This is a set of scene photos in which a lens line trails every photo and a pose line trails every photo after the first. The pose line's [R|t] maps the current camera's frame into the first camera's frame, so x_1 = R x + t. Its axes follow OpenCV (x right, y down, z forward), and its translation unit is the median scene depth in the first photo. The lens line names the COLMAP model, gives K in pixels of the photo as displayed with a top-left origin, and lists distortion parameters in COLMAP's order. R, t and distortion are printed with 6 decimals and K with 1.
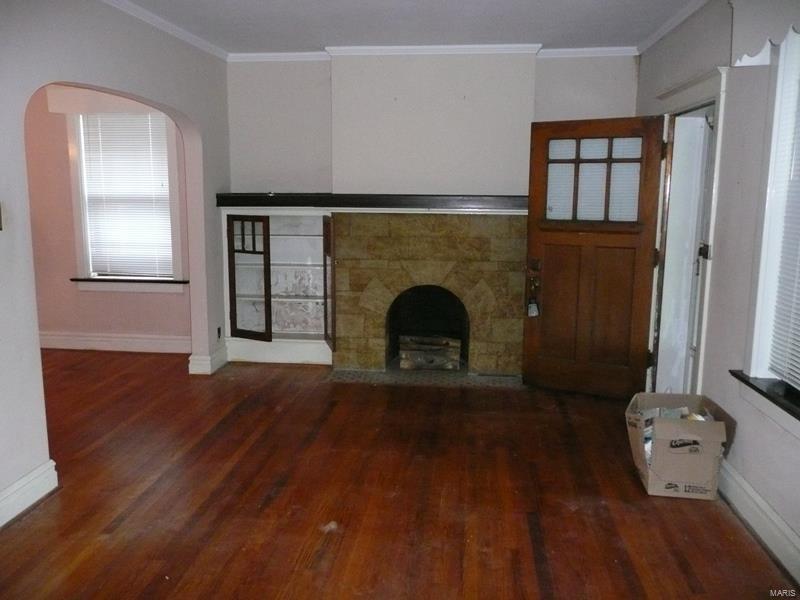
lens RADIAL K [[665.9, 0, 400.0], [0, 665.9, 300.0], [0, 0, 1]] dist [-0.007599, -0.004850]
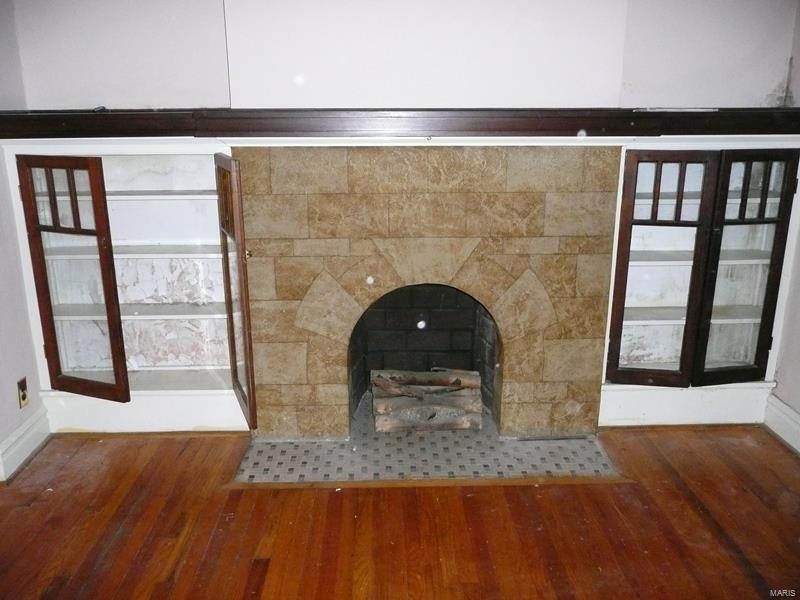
lens RADIAL K [[665.9, 0, 400.0], [0, 665.9, 300.0], [0, 0, 1]] dist [-0.007599, -0.004850]
pose [[0.991423, -0.045789, 0.122404, -0.043308], [0.031549, 0.992767, 0.115838, -0.070350], [-0.126823, -0.110983, 0.985697, 0.473359]]
